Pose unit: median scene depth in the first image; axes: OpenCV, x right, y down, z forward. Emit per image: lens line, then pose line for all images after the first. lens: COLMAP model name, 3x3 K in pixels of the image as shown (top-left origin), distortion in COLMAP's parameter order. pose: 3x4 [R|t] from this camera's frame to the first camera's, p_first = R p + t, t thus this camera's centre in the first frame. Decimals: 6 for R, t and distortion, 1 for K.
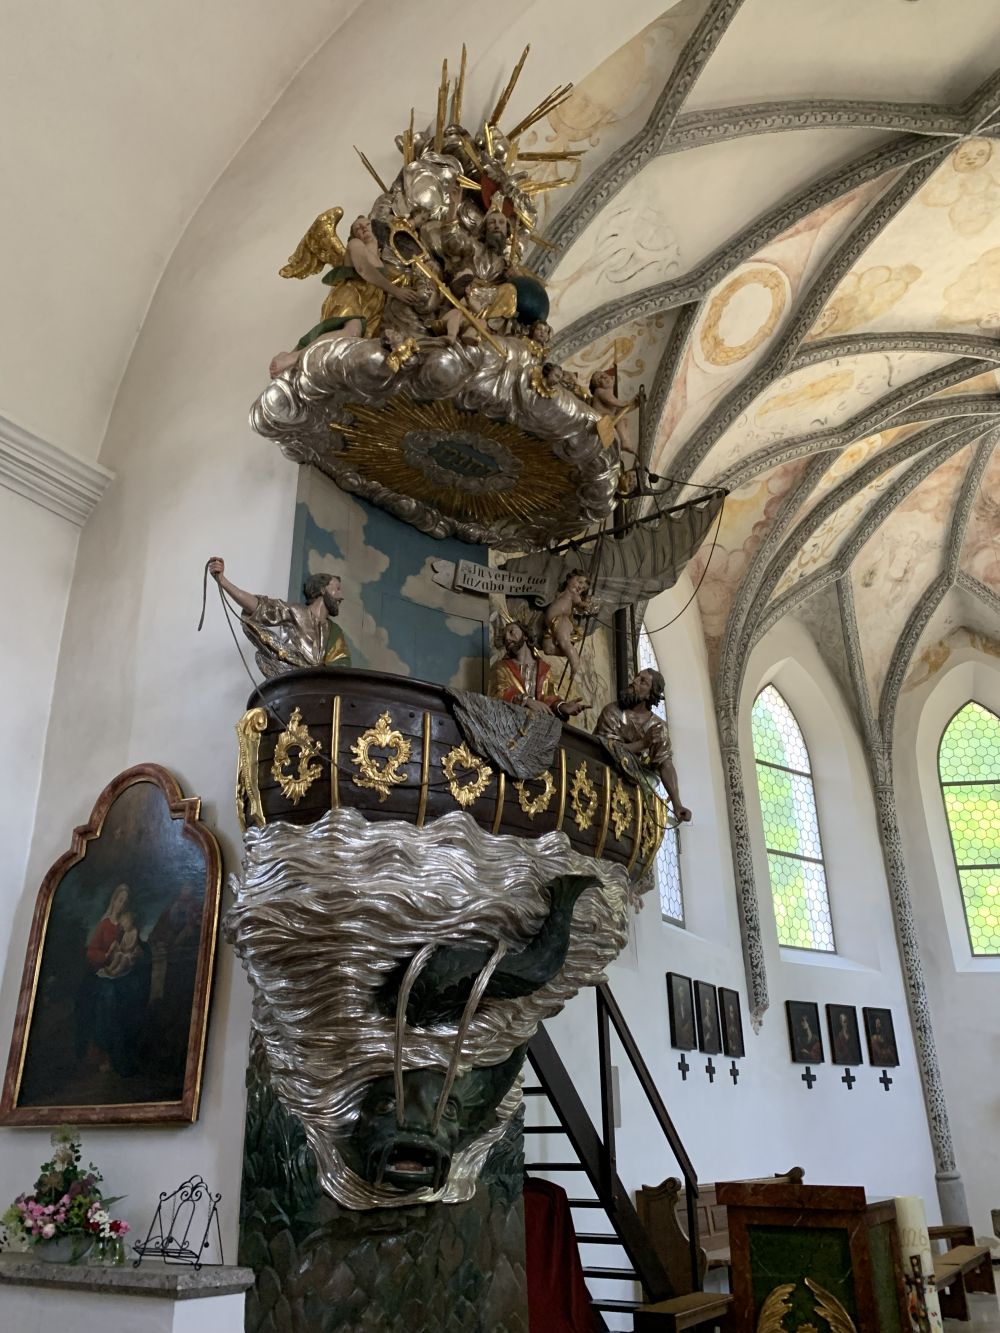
lens RADIAL K [[1048.7, 0, 500.0], [0, 1048.7, 666.5], [0, 0, 1]] dist [0.049344, -0.091290]
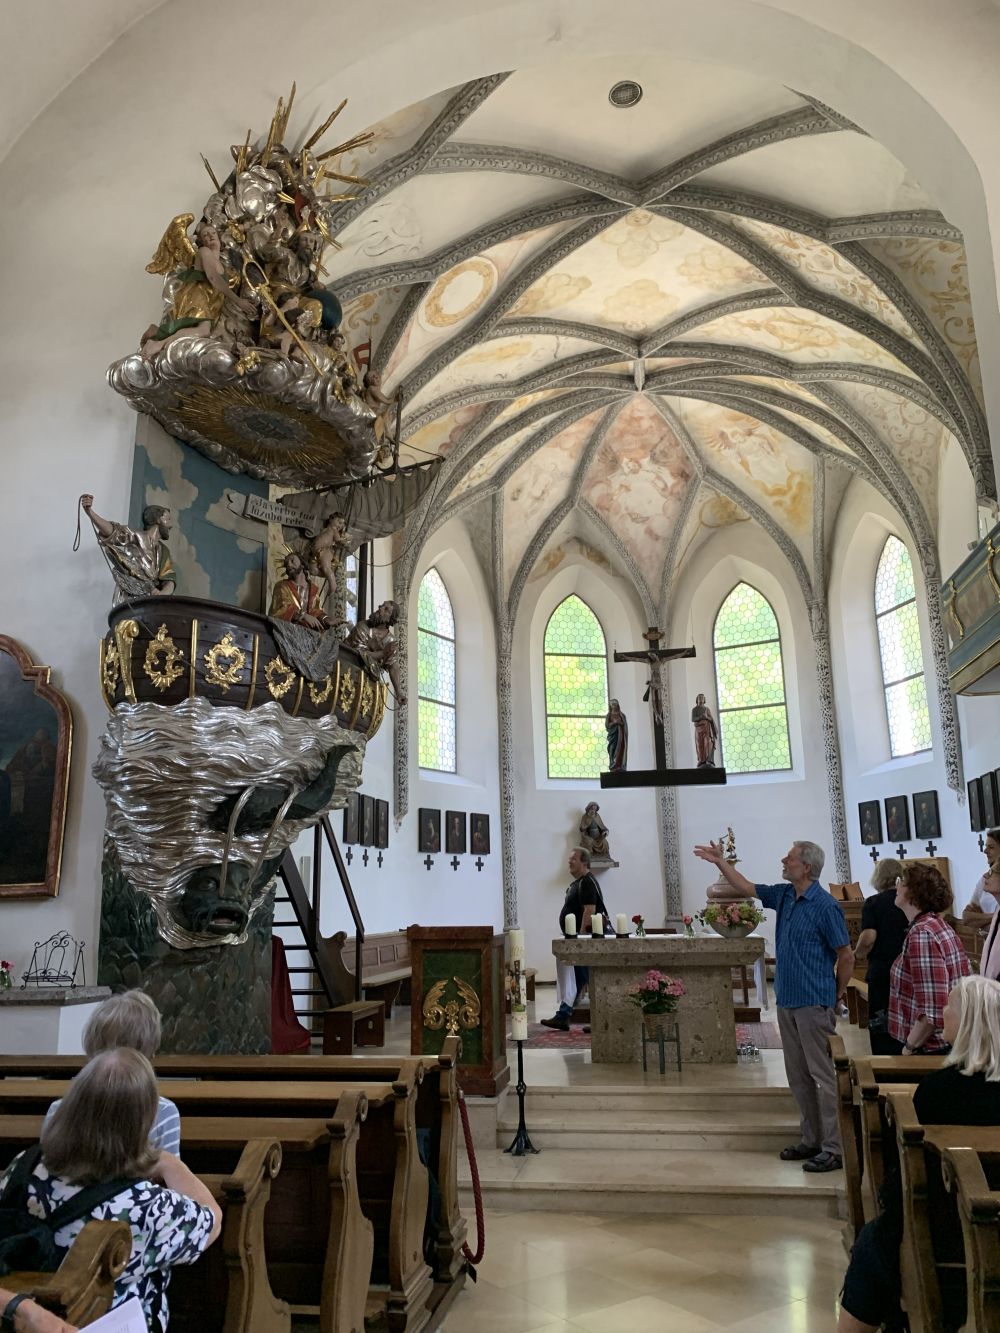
lens RADIAL K [[1006.9, 0, 500.0], [0, 1006.9, 666.5], [0, 0, 1]] dist [0.101391, -0.287862]
pose [[0.929378, 0.070084, 0.362415, -0.195355], [-0.135453, 0.978069, 0.158218, -0.136007], [-0.343379, -0.196135, 0.918489, -0.321902]]
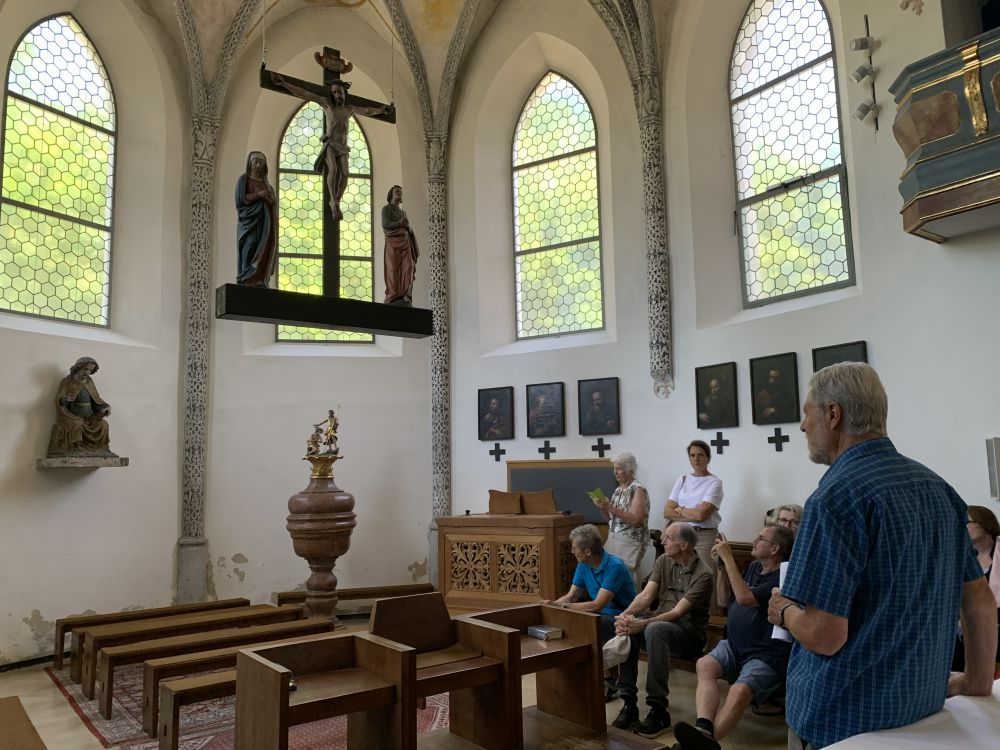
lens RADIAL K [[755.4, 0, 500.0], [0, 755.4, 375.0], [0, 0, 1]] dist [0.101391, -0.287862]
pose [[0.376511, 0.110851, 0.919756, 0.139796], [-0.354016, 0.934682, 0.032270, 0.311979], [-0.856103, -0.337758, 0.391161, 0.820676]]
